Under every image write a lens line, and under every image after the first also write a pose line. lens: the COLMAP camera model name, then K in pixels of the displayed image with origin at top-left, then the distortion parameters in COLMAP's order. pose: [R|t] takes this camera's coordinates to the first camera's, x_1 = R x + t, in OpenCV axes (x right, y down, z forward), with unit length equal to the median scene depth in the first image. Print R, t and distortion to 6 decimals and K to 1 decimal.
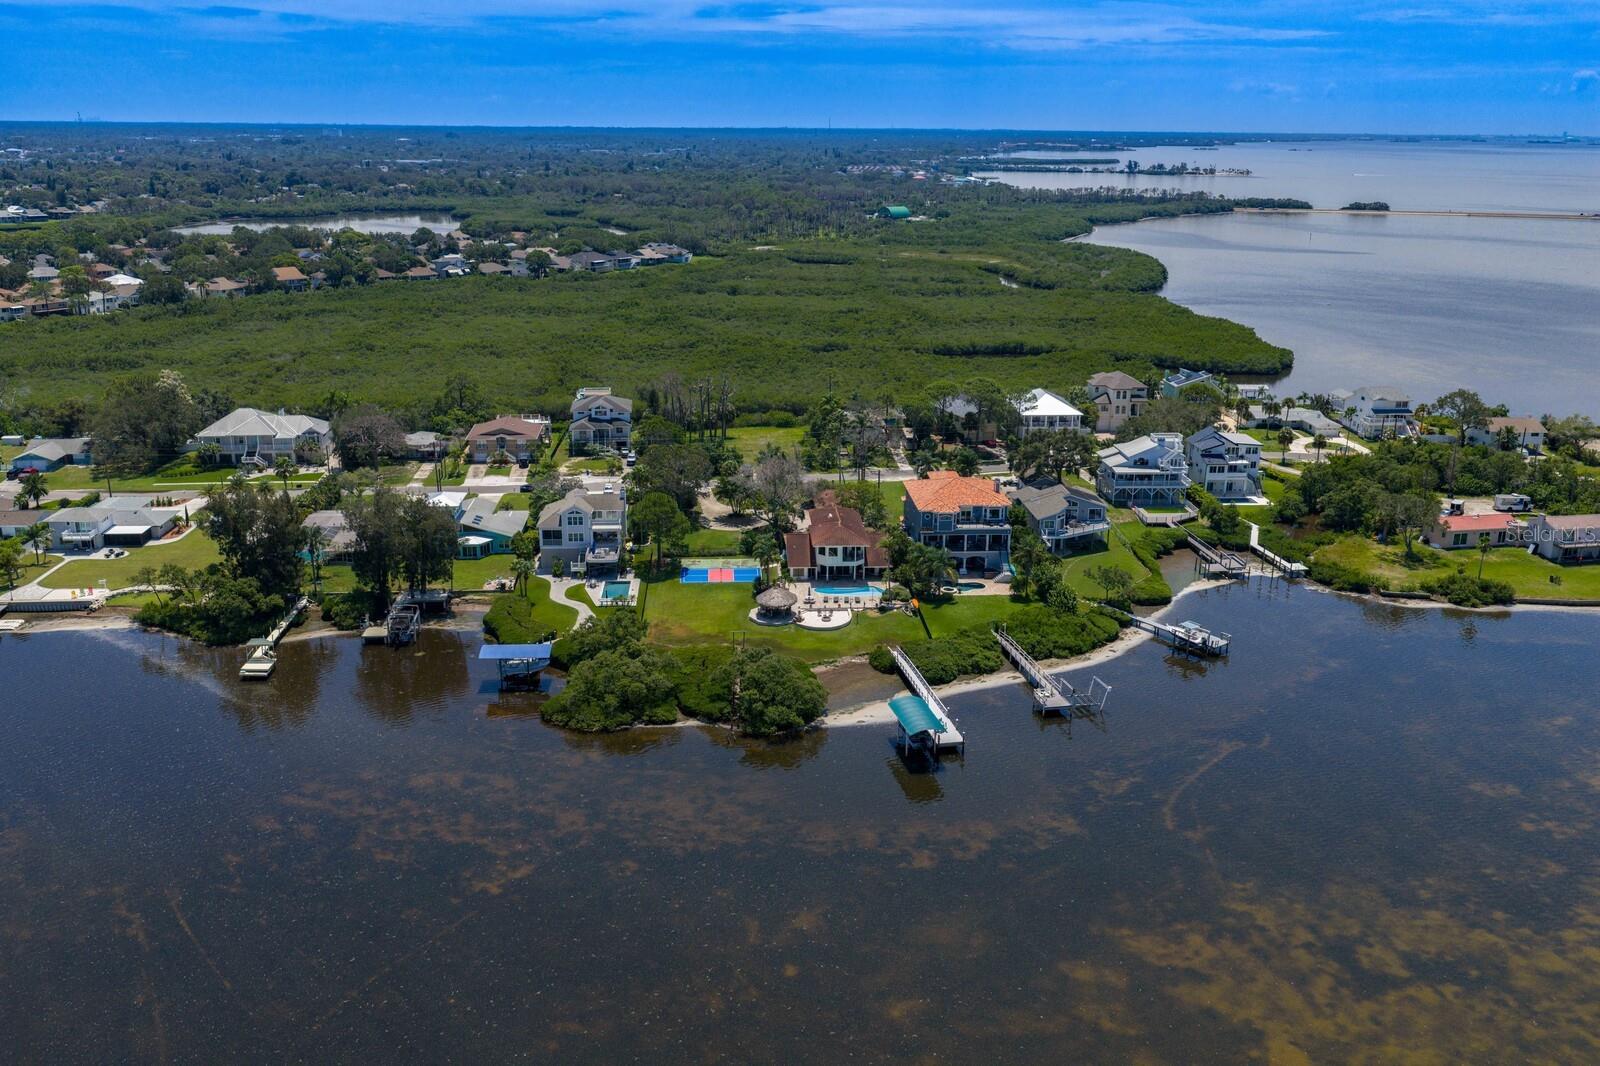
lens RADIAL K [[1326.4, 0, 805.0], [0, 1326.4, 541.4], [0, 0, 1]] dist [0.010140, -0.016012]
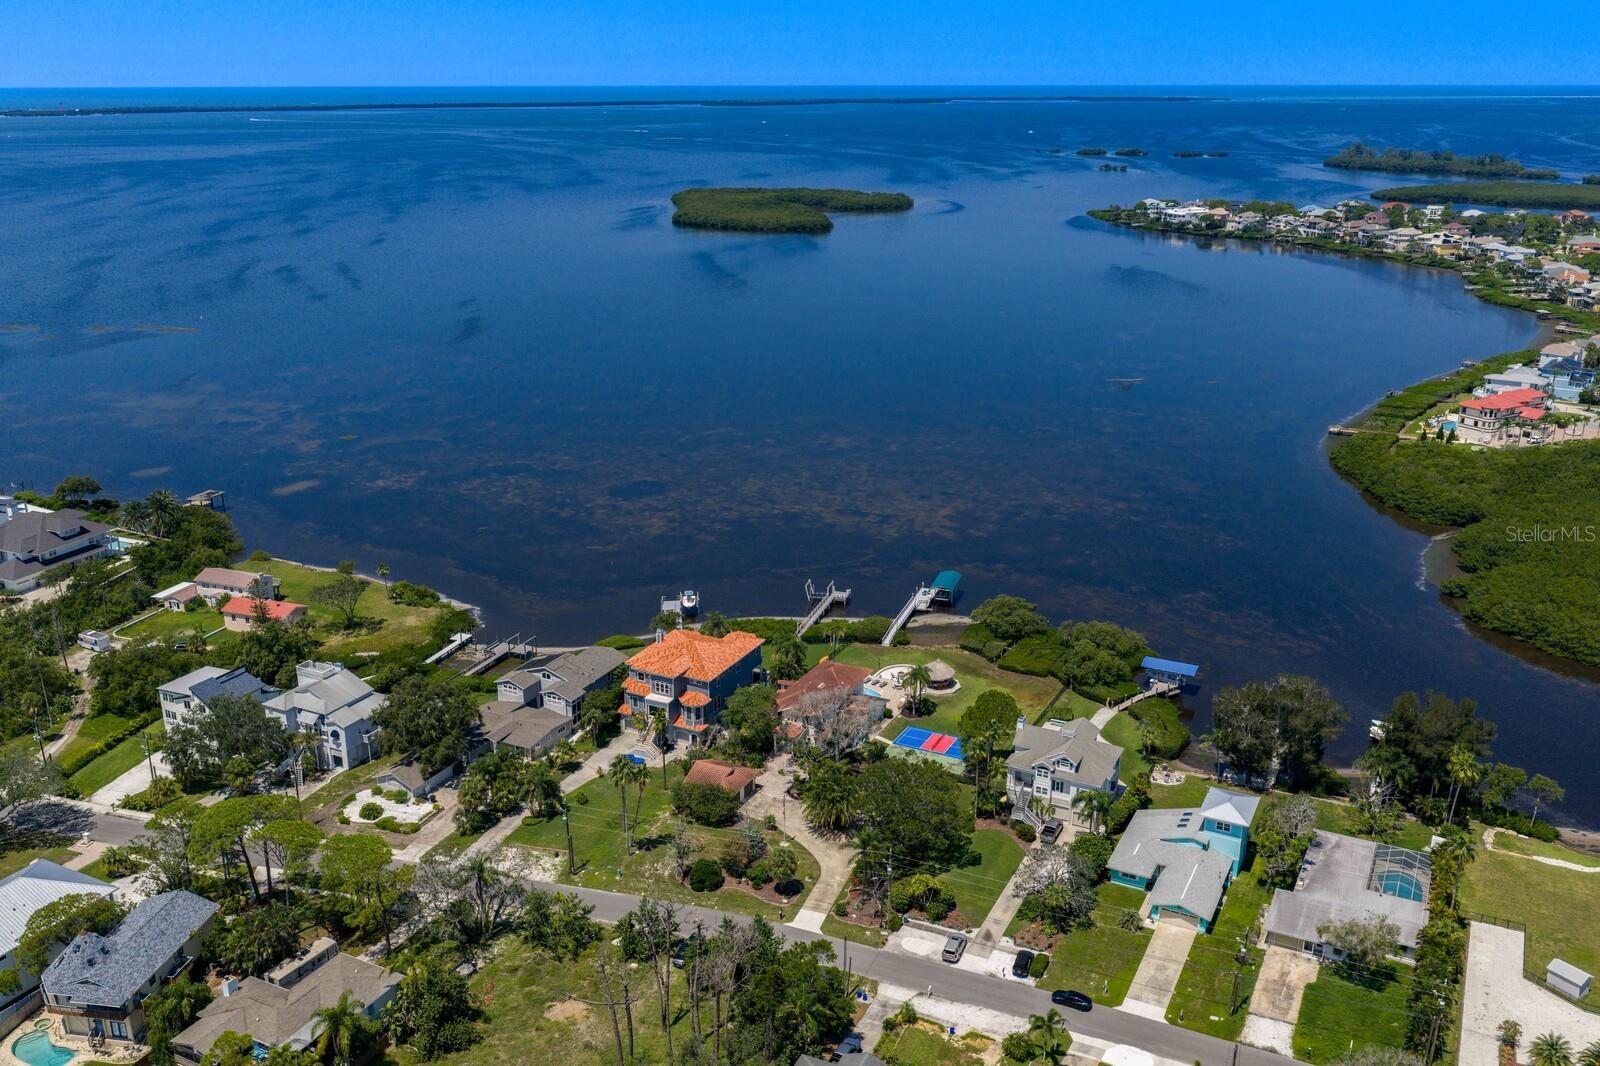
lens RADIAL K [[1365.6, 0, 800.0], [0, 1365.6, 533.0], [0, 0, 1]] dist [0.023254, -0.049021]
pose [[-0.858547, -0.168326, 0.484318, -0.415824], [0.147999, 0.823016, 0.548398, -0.635545], [-0.490911, 0.542504, -0.681686, 1.578089]]
